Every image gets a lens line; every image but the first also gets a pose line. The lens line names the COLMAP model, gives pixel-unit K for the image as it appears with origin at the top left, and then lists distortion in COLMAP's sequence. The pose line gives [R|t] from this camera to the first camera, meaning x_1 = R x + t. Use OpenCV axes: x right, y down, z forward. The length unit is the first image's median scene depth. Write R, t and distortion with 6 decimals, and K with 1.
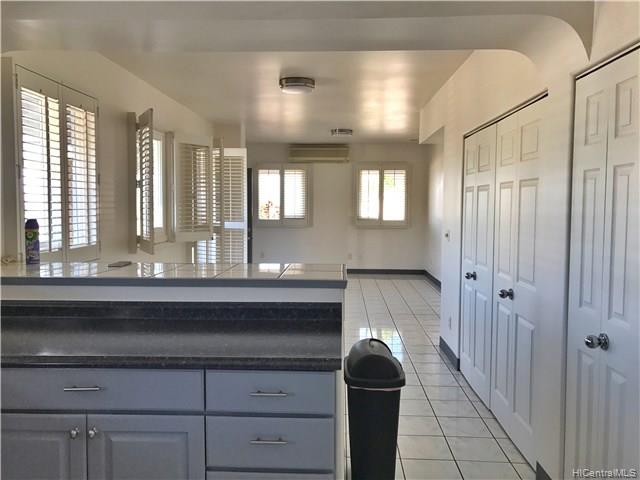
lens RADIAL K [[532.4, 0, 316.4], [0, 532.4, 233.5], [0, 0, 1]] dist [0.059921, -0.058608]
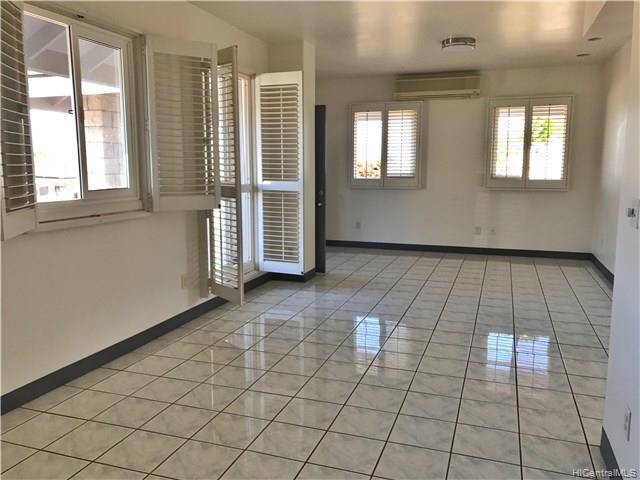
lens RADIAL K [[532.4, 0, 321.6], [0, 532.4, 231.9], [0, 0, 1]] dist [0.059921, -0.058608]
pose [[0.960833, 0.030329, -0.275463, 0.094989], [-0.010583, 0.997284, 0.072889, -0.007817], [0.276926, -0.067119, 0.958544, 0.390624]]
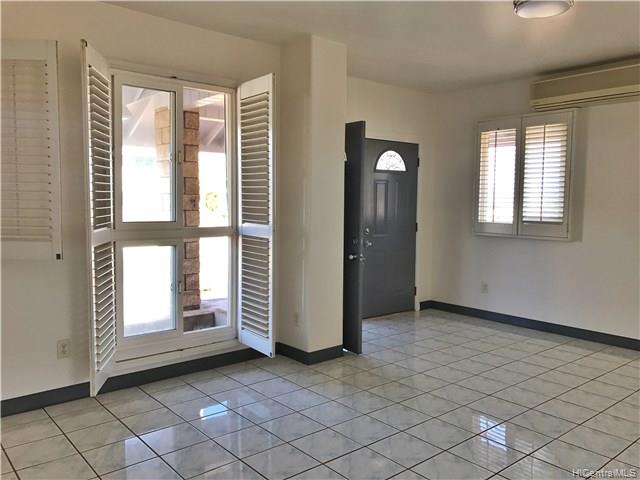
lens RADIAL K [[532.4, 0, 318.4], [0, 532.4, 236.6], [0, 0, 1]] dist [0.059921, -0.058608]
pose [[0.684517, 0.051087, -0.727205, 0.289792], [-0.046025, 0.998580, 0.026828, -0.029556], [0.727543, 0.015106, 0.685896, 0.786510]]
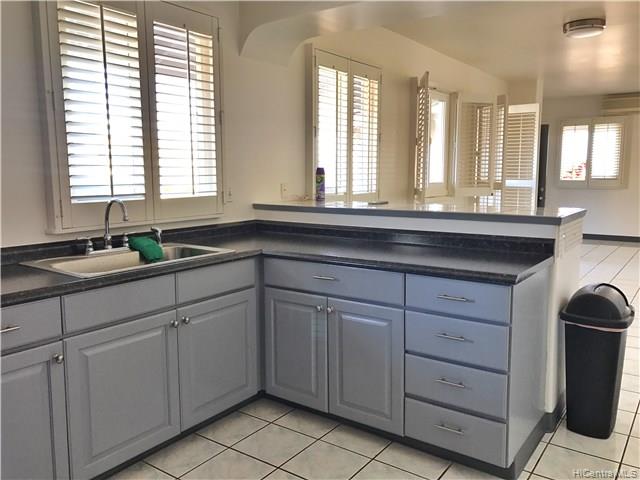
lens RADIAL K [[532.4, 0, 316.6], [0, 532.4, 236.0], [0, 0, 1]] dist [0.059921, -0.058608]
pose [[0.838106, 0.057799, -0.542437, 0.080445], [-0.022448, 0.997183, 0.071571, 0.021246], [0.545045, -0.047808, 0.837042, -0.046735]]
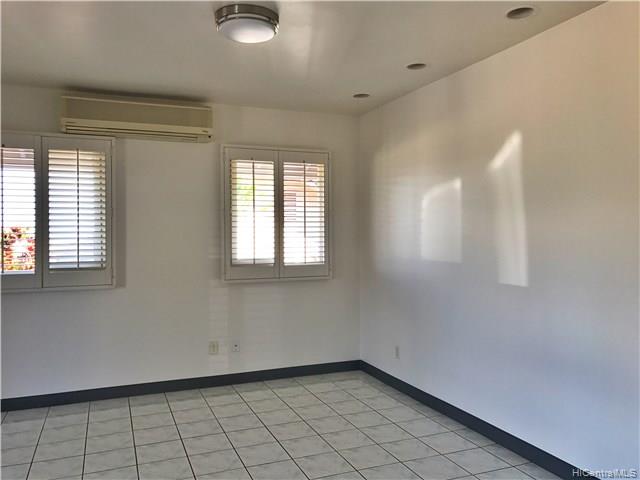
lens RADIAL K [[532.4, 0, 324.2], [0, 532.4, 234.6], [0, 0, 1]] dist [0.059921, -0.058608]
pose [[0.903678, -0.011269, 0.428063, -0.073514], [0.035818, 0.998140, -0.049339, -0.043290], [-0.426711, 0.059919, 0.902401, 0.858829]]
